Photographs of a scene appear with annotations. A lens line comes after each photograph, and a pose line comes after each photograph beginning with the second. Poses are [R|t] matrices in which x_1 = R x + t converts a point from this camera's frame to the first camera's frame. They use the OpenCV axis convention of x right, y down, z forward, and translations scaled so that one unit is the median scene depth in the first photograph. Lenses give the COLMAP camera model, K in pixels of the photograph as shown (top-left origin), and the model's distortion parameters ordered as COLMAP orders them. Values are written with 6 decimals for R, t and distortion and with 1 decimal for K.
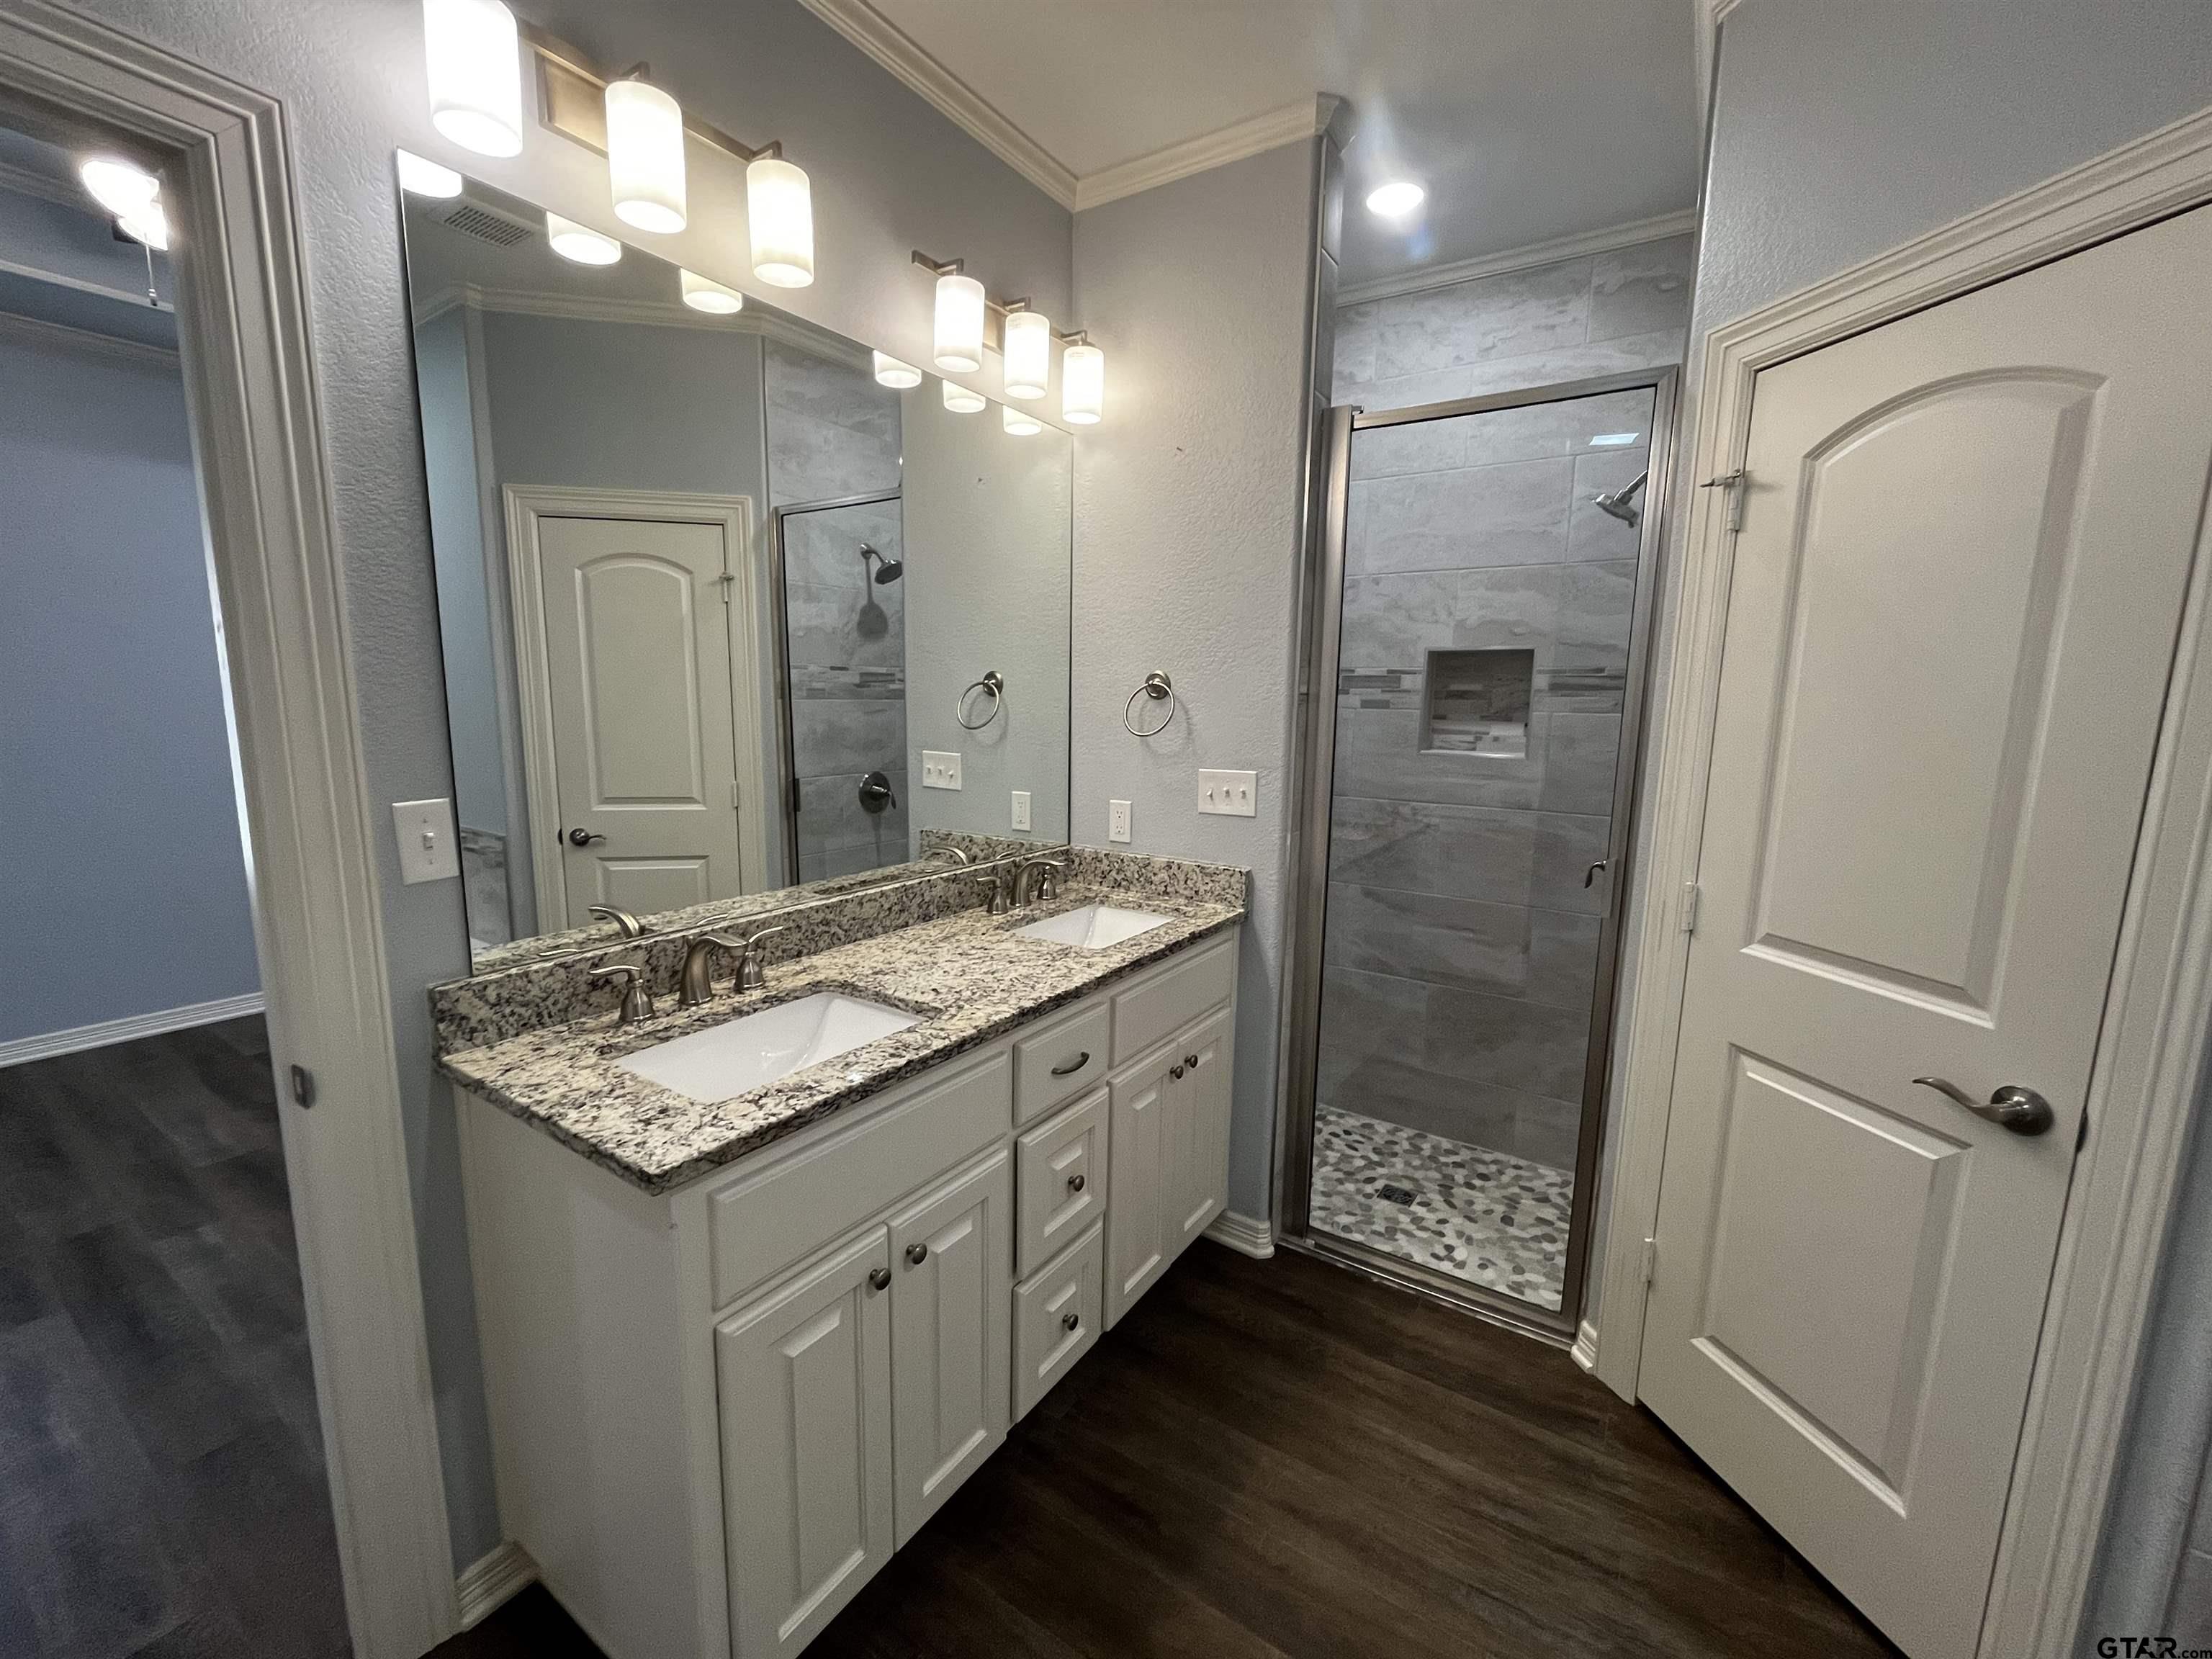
lens RADIAL K [[903.8, 0, 1093.9], [0, 903.8, 835.5], [0, 0, 1]] dist [-0.000831, -0.000242]
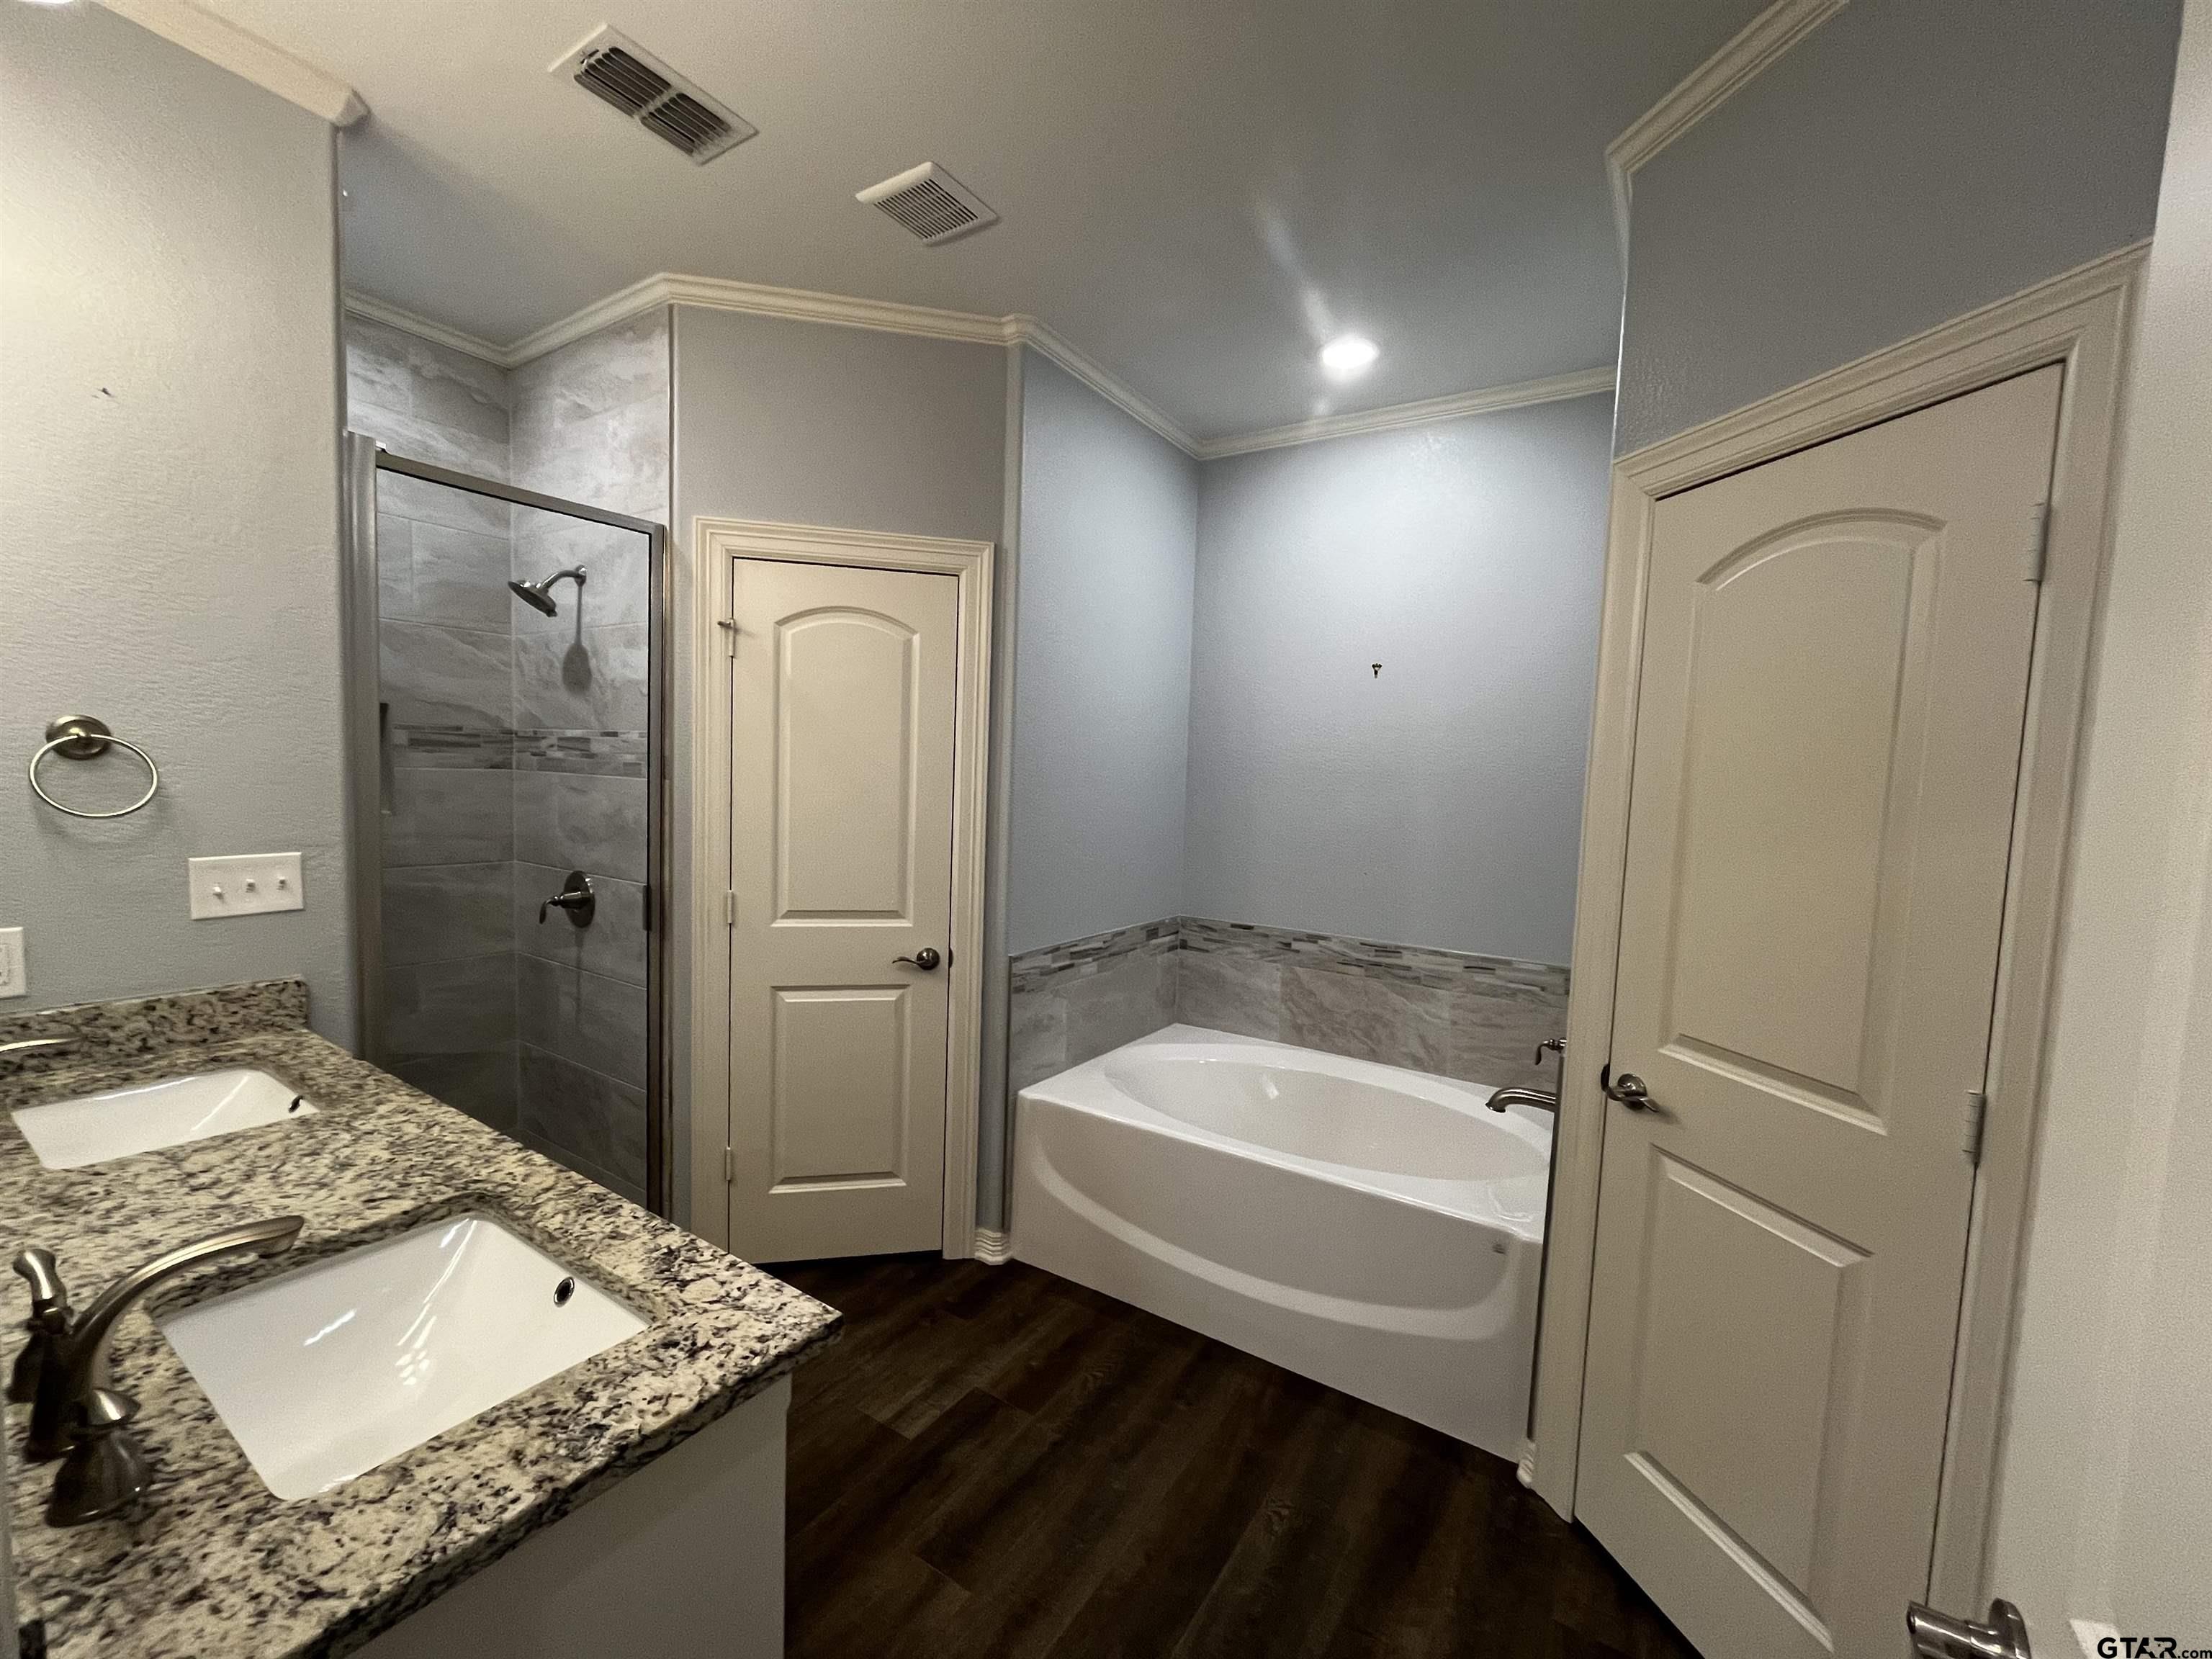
lens RADIAL K [[903.8, 0, 1098.7], [0, 903.8, 833.6], [0, 0, 1]] dist [-0.000831, -0.000242]
pose [[-0.009312, -0.084512, 0.996379, -0.951792], [0.117870, 0.989383, 0.085020, -0.111153], [-0.992985, 0.118235, 0.000749, 0.472607]]
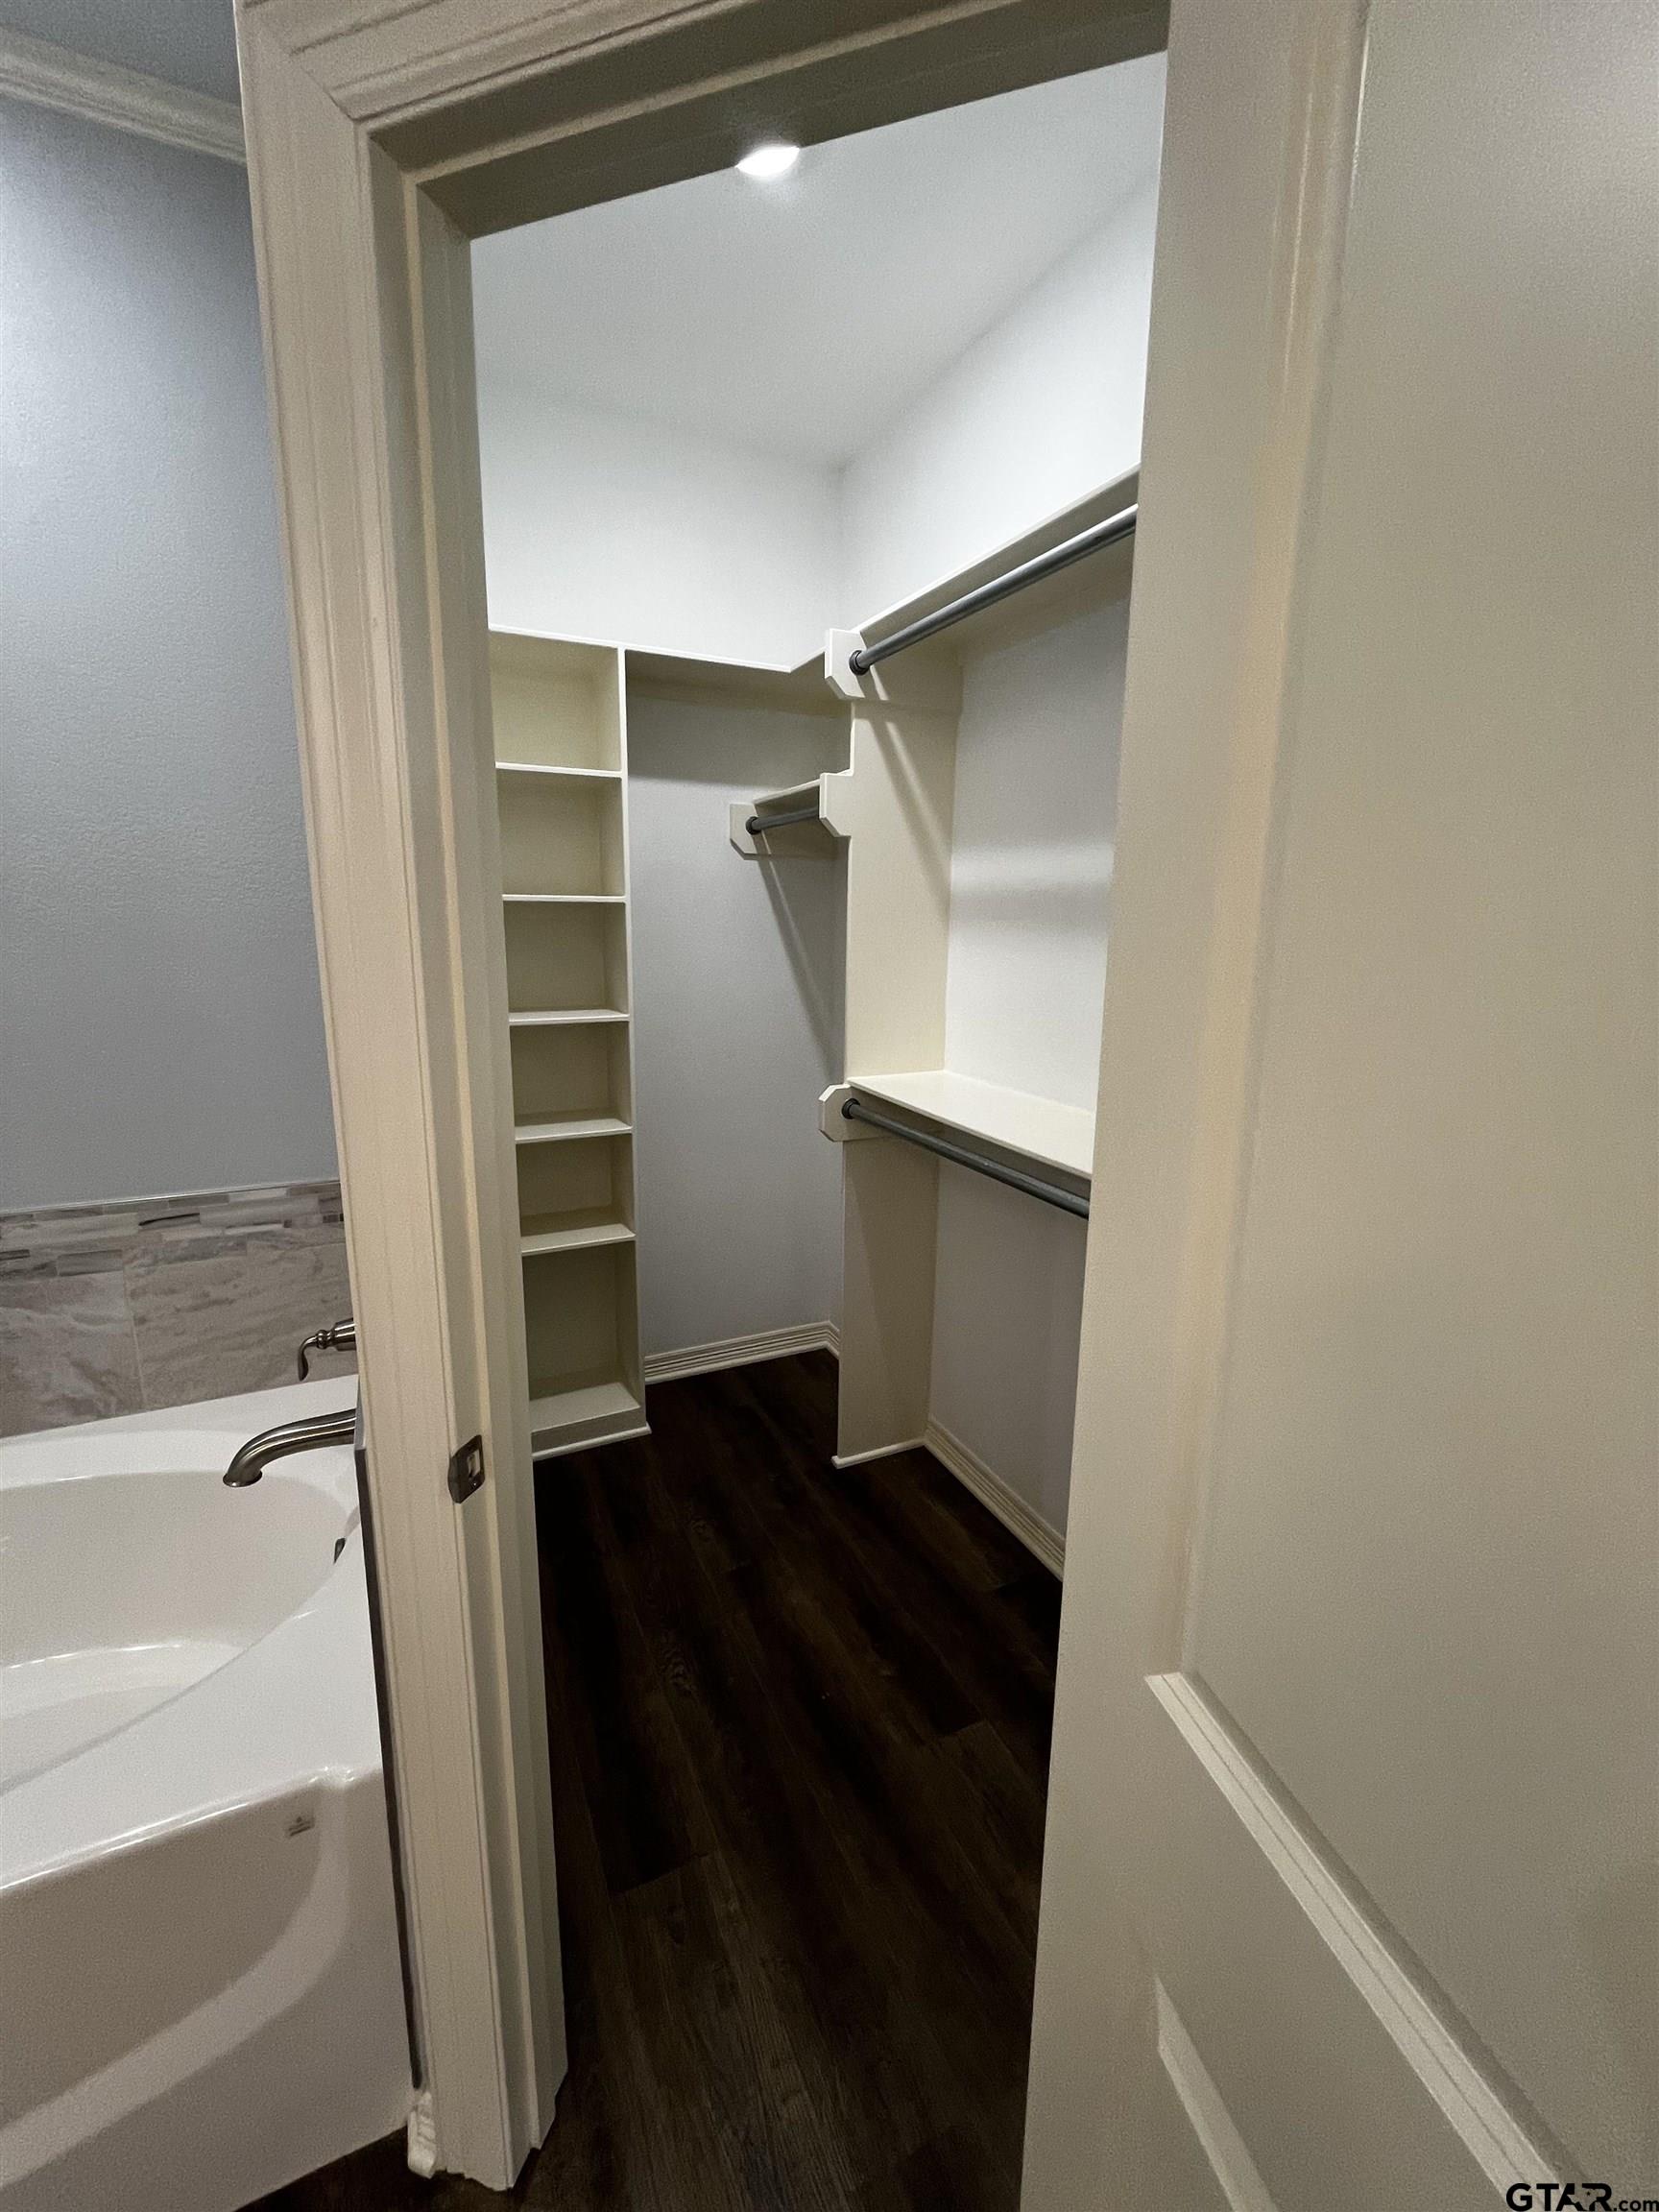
lens RADIAL K [[903.8, 0, 824.1], [0, 903.8, 1101.9], [0, 0, 1]] dist [-0.000831, -0.000242]
pose [[-0.857698, -0.126804, 0.498273, -0.240172], [0.055273, 0.940754, 0.334554, -0.025178], [-0.511175, 0.314487, -0.799874, 0.107749]]
